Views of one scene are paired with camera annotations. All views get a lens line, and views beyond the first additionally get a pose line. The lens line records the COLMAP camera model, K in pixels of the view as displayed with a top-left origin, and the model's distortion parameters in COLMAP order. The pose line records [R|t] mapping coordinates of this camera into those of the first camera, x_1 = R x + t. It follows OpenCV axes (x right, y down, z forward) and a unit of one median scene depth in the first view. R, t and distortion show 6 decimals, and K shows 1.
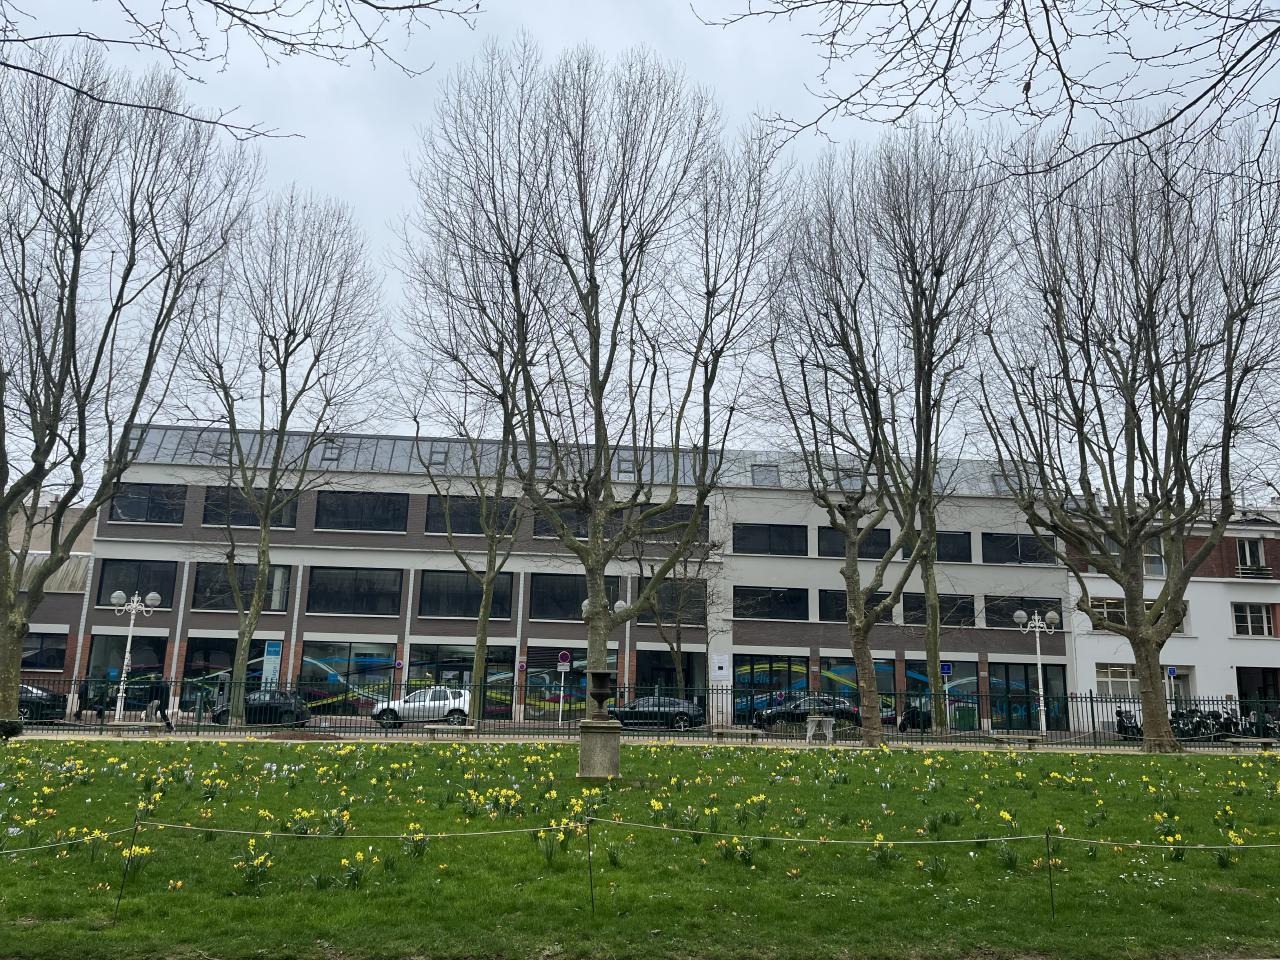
lens RADIAL K [[969.1, 0, 642.0], [0, 969.1, 478.9], [0, 0, 1]] dist [0.009126, -0.000202]
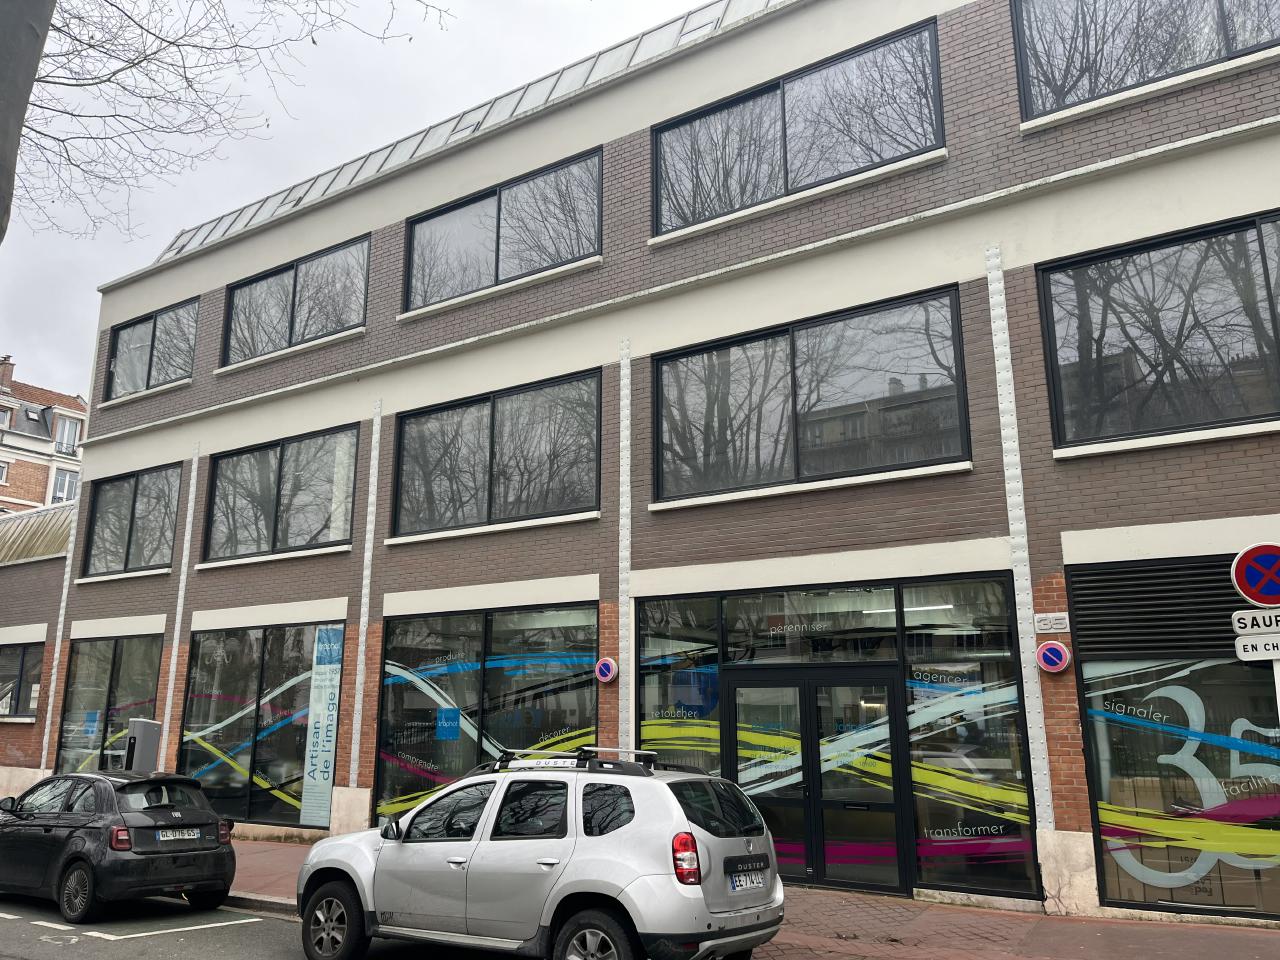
lens RADIAL K [[969.1, 0, 640.0], [0, 969.1, 477.6], [0, 0, 1]] dist [0.009126, -0.000202]
pose [[0.784731, -0.170095, -0.596041, -0.058110], [0.148636, 0.985192, -0.085458, 0.158643], [0.601751, -0.021532, 0.798393, 0.768201]]
